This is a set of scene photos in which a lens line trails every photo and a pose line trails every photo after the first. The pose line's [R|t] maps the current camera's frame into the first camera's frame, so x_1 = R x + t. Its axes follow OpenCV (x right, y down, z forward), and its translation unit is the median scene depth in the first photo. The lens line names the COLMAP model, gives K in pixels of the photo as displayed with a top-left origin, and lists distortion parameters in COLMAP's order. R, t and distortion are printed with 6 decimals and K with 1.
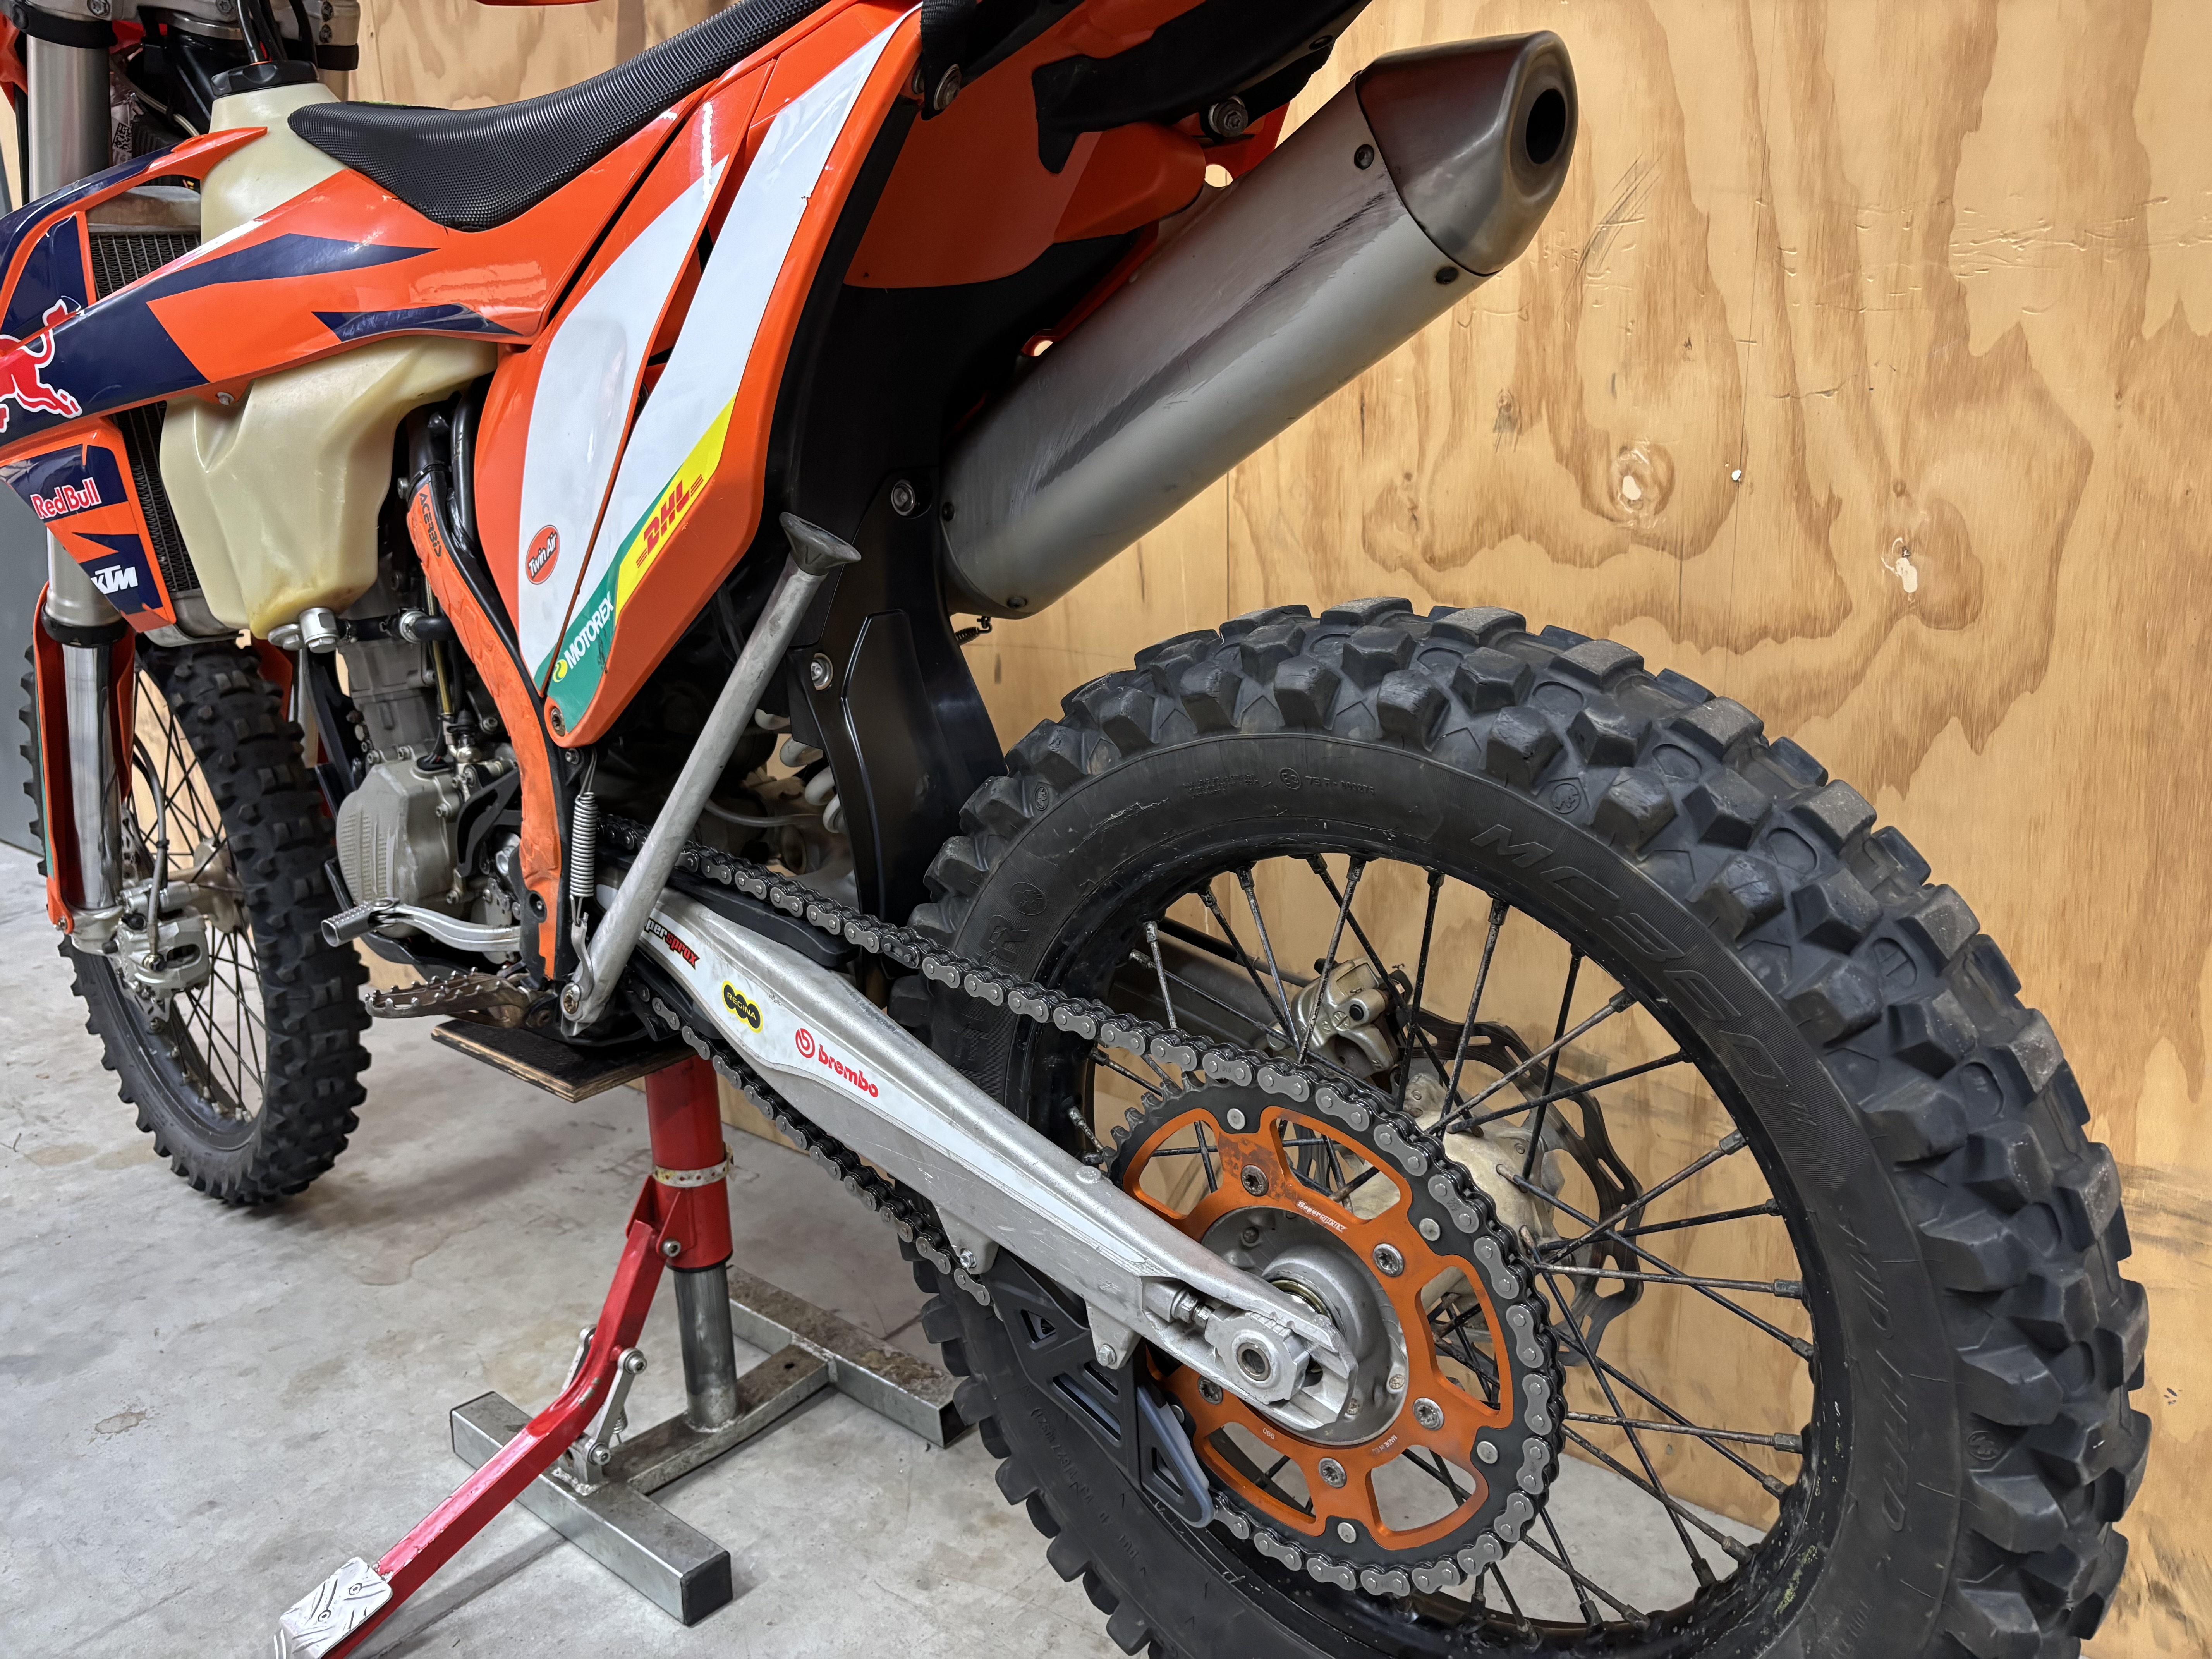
lens RADIAL K [[1684.9, 0, 1106.0], [0, 1684.9, 847.4], [0, 0, 1]] dist [0.033330, -0.034556]
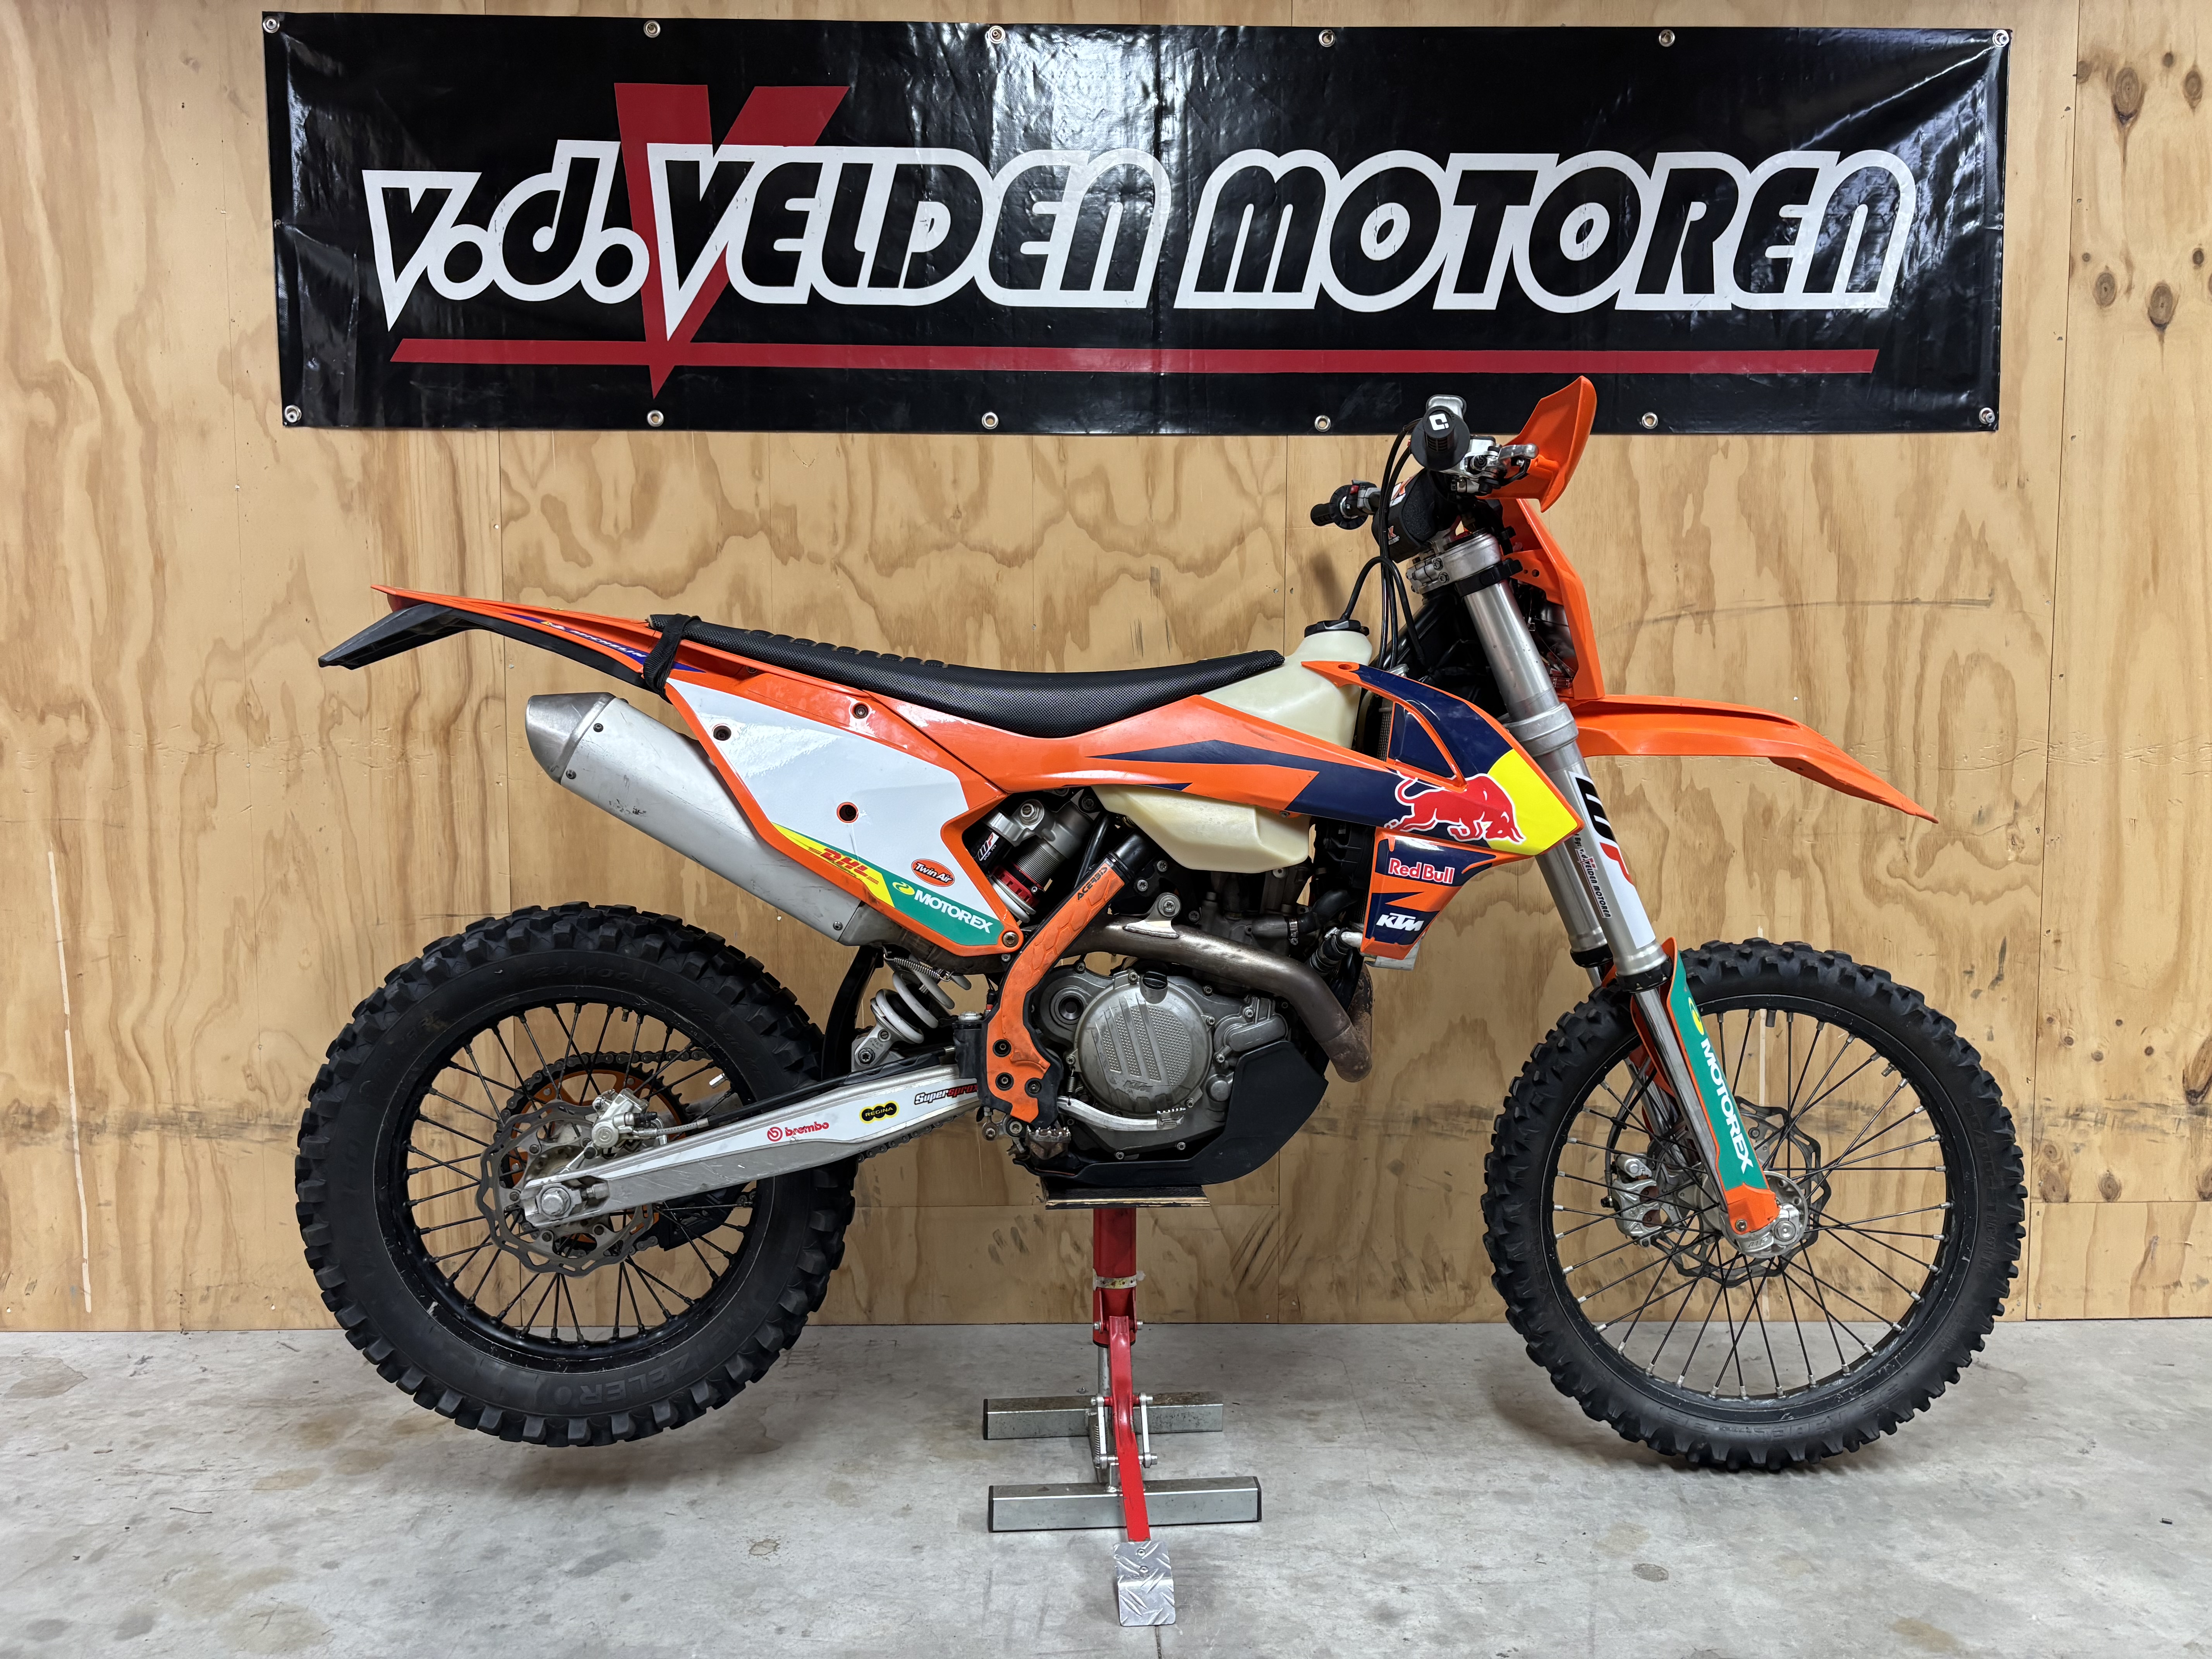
lens RADIAL K [[1684.9, 0, 1091.9], [0, 1684.9, 830.7], [0, 0, 1]] dist [0.033330, -0.034556]
pose [[0.763186, -0.017070, 0.645954, -1.743060], [0.150900, 0.976719, -0.152475, 0.037551], [-0.628313, 0.213841, 0.747994, -0.411092]]
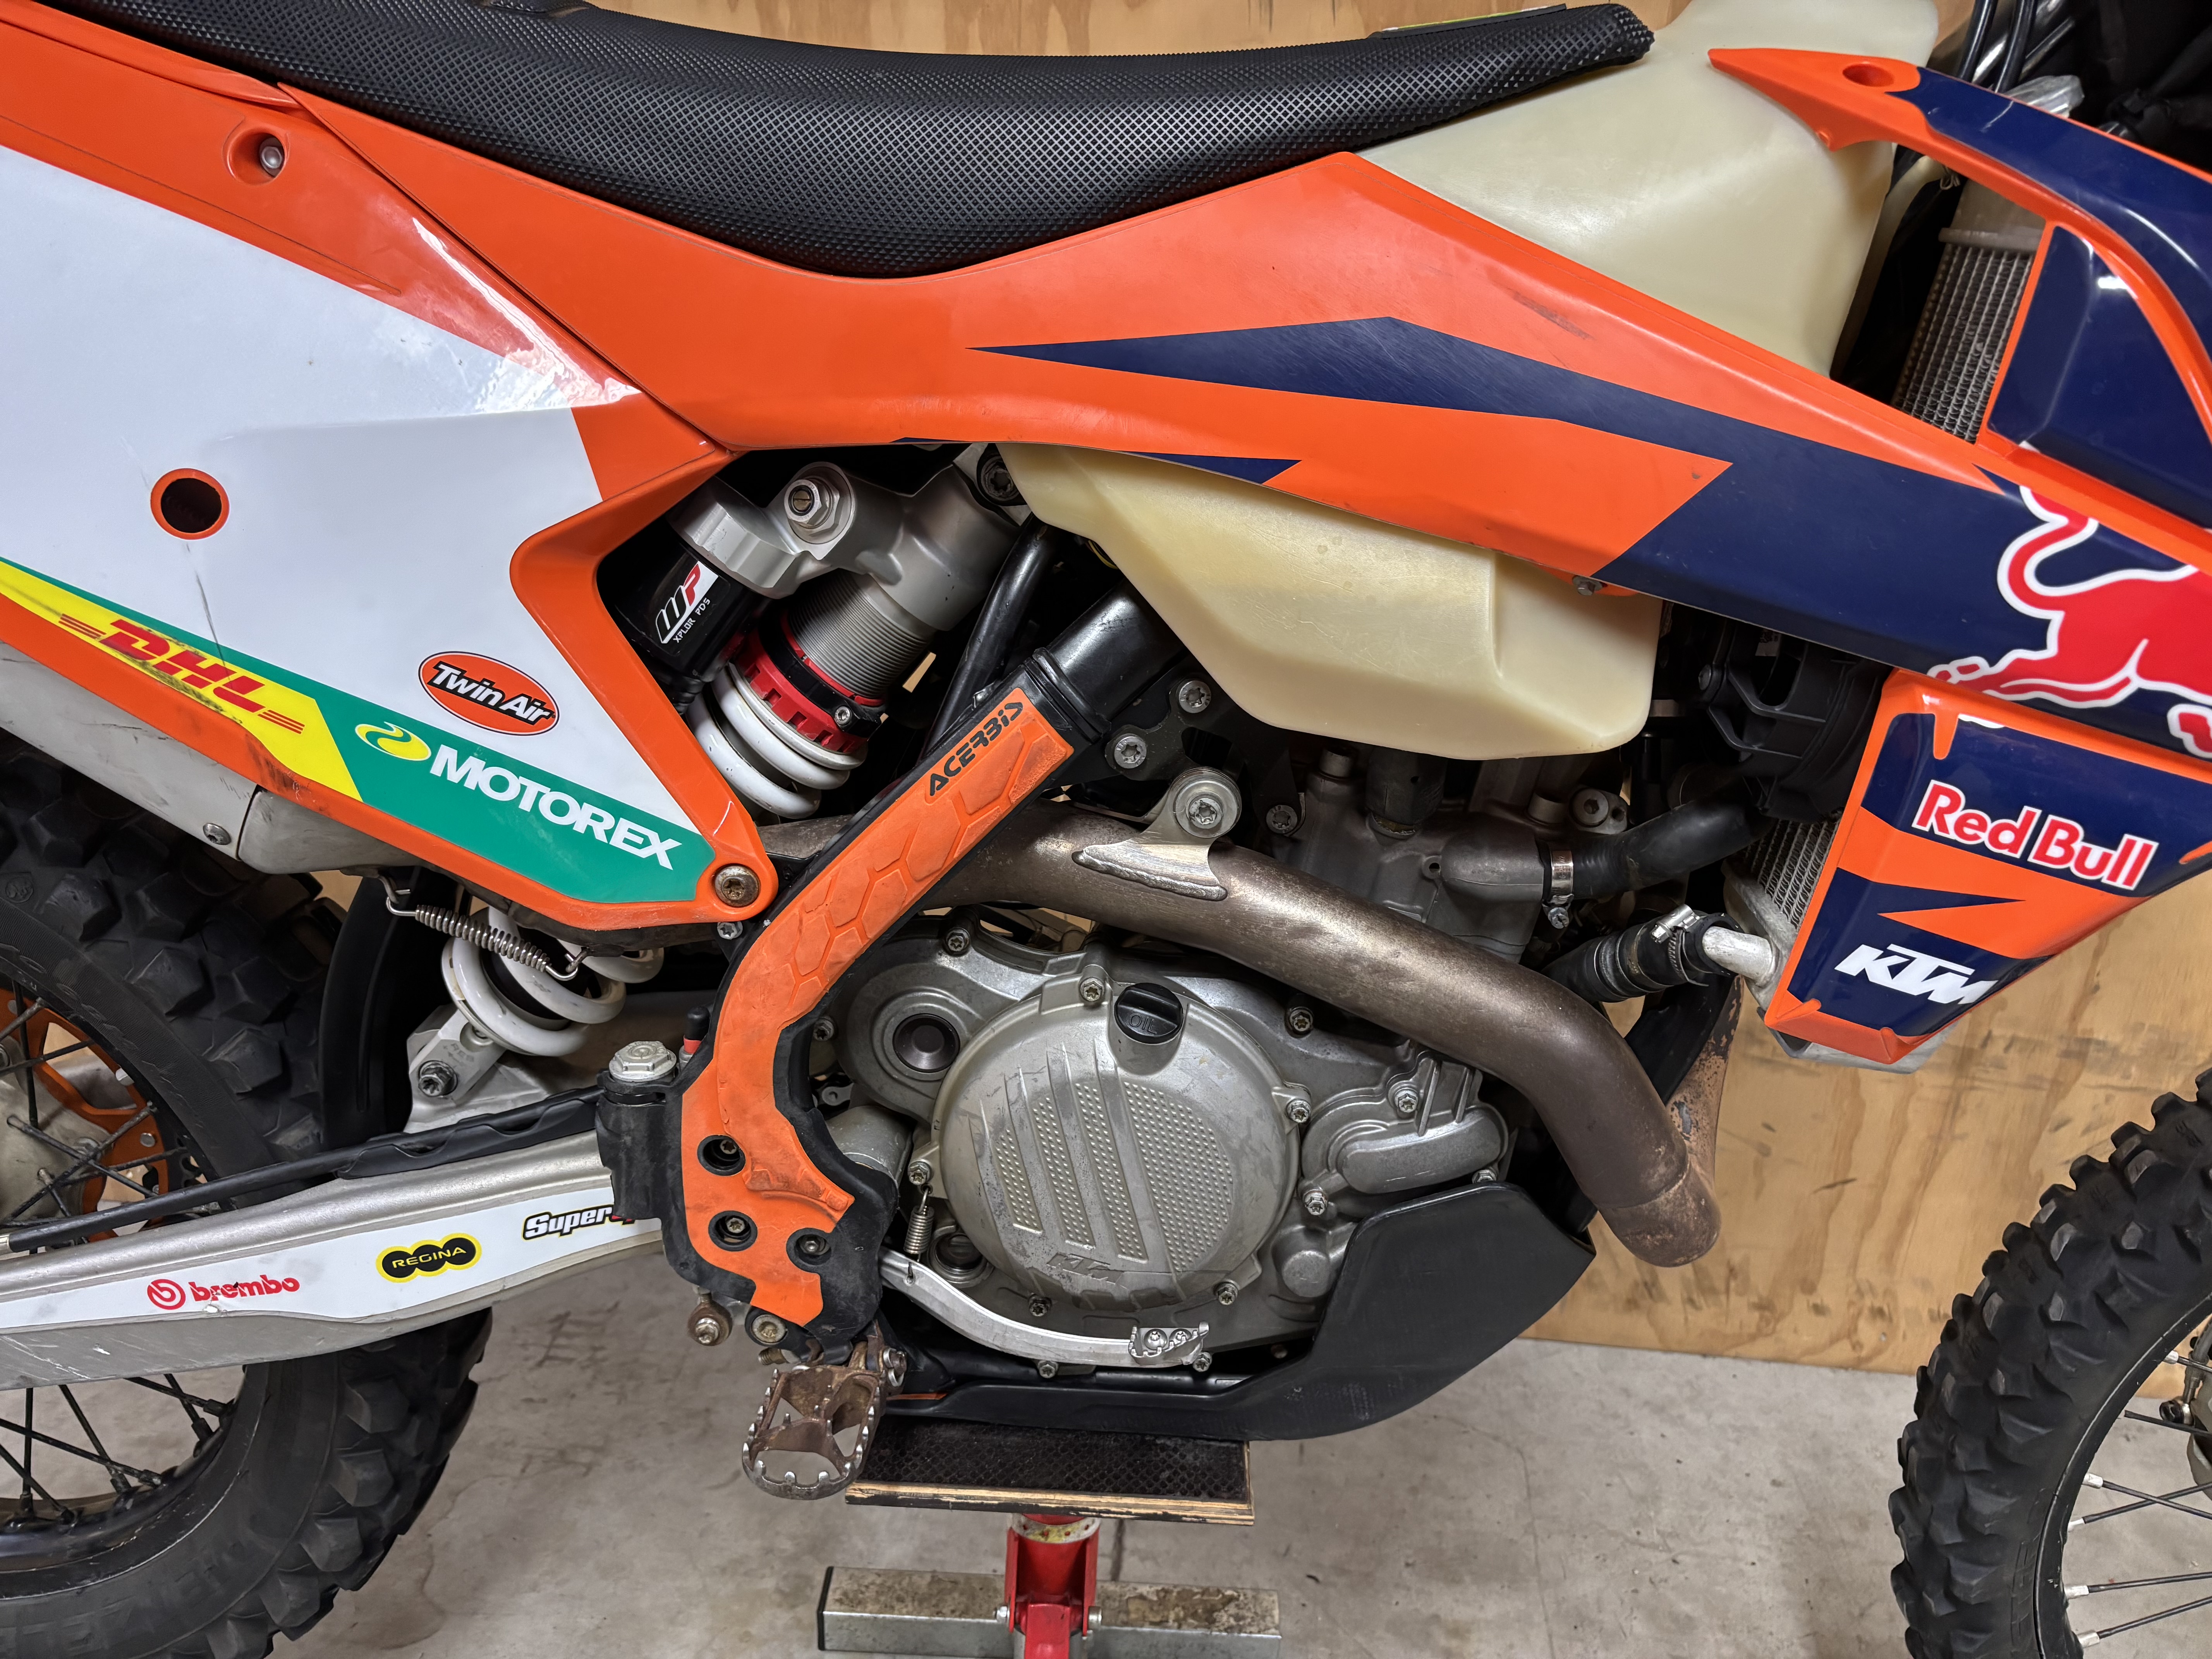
lens RADIAL K [[1684.9, 0, 1111.9], [0, 1684.9, 839.4], [0, 0, 1]] dist [0.033330, -0.034556]
pose [[0.827725, -0.159907, 0.537867, -0.825509], [0.083432, 0.982953, 0.163837, -0.259327], [-0.554897, -0.090736, 0.826956, 0.458979]]
